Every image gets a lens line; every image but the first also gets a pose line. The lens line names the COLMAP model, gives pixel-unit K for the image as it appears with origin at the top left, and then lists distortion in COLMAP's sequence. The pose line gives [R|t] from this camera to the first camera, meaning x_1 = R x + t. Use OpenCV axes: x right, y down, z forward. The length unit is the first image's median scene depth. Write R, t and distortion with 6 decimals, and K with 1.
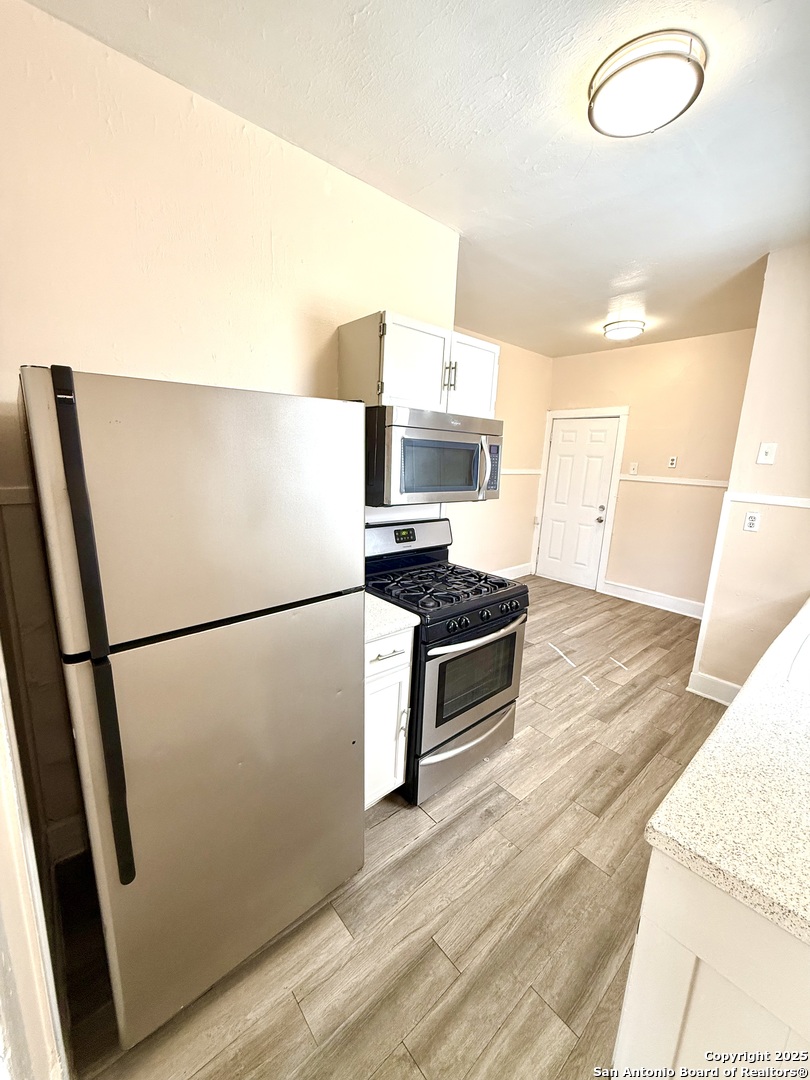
lens RADIAL K [[431.3, 0, 406.0], [0, 431.3, 538.6], [0, 0, 1]] dist [-0.001726, -0.000051]
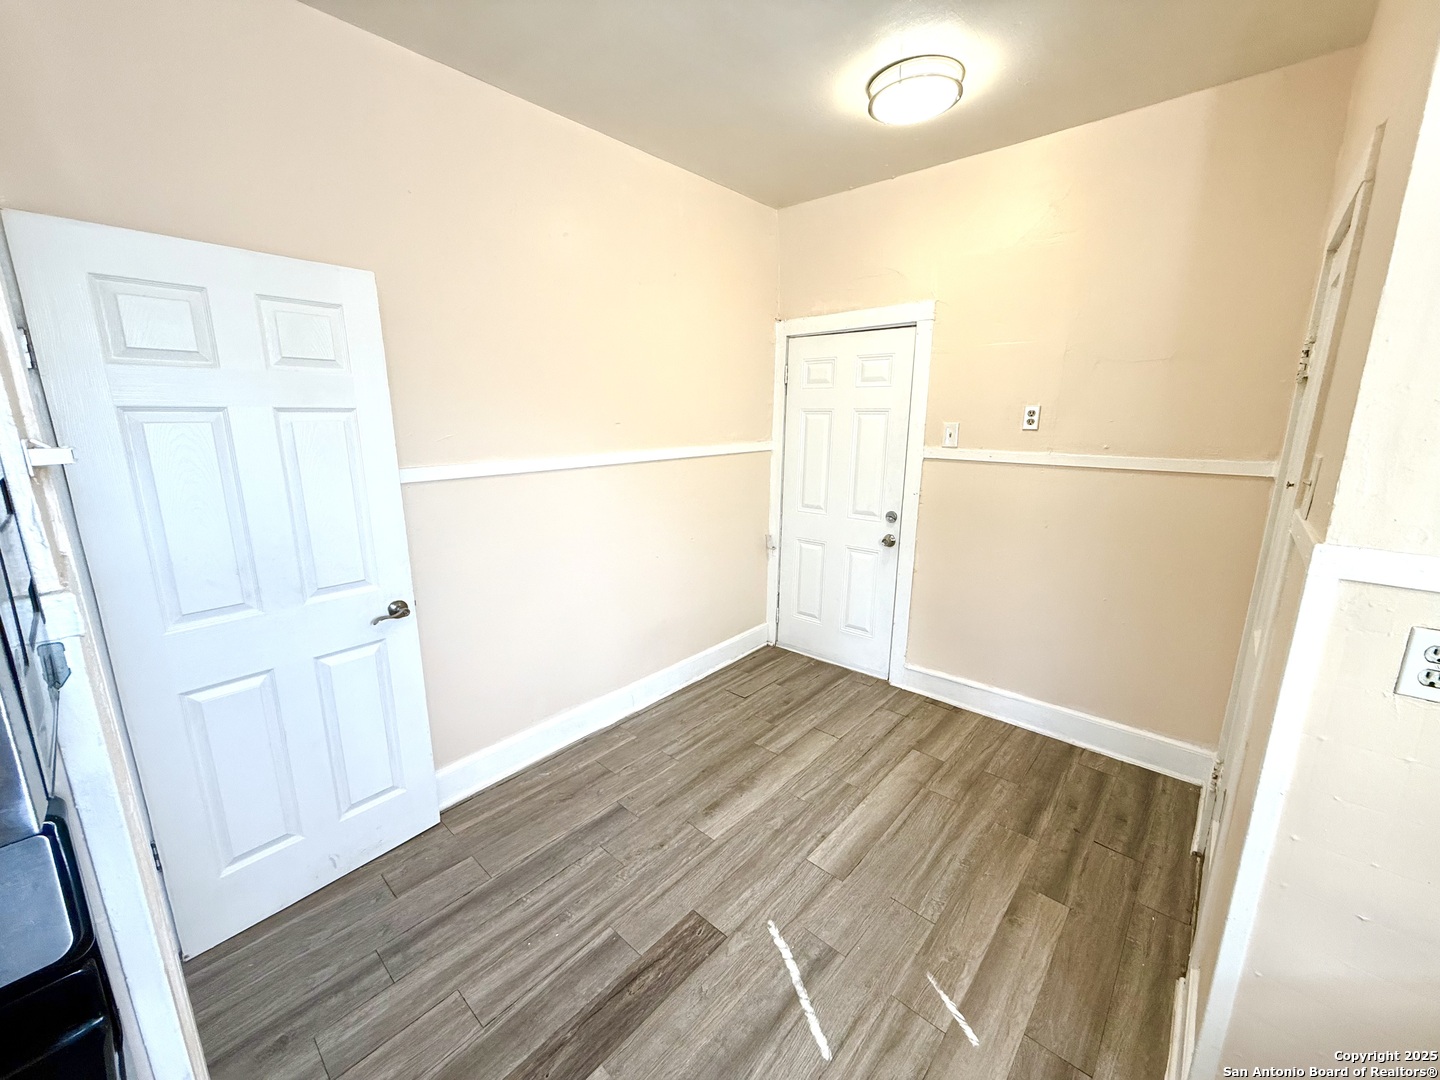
lens RADIAL K [[575.0, 0, 718.1], [0, 575.0, 540.3], [0, 0, 1]] dist [-0.001726, -0.000051]
pose [[0.991403, -0.067312, 0.112198, 0.186538], [0.063849, 0.997374, 0.034184, -0.079694], [-0.114205, -0.026726, 0.993098, 0.379079]]
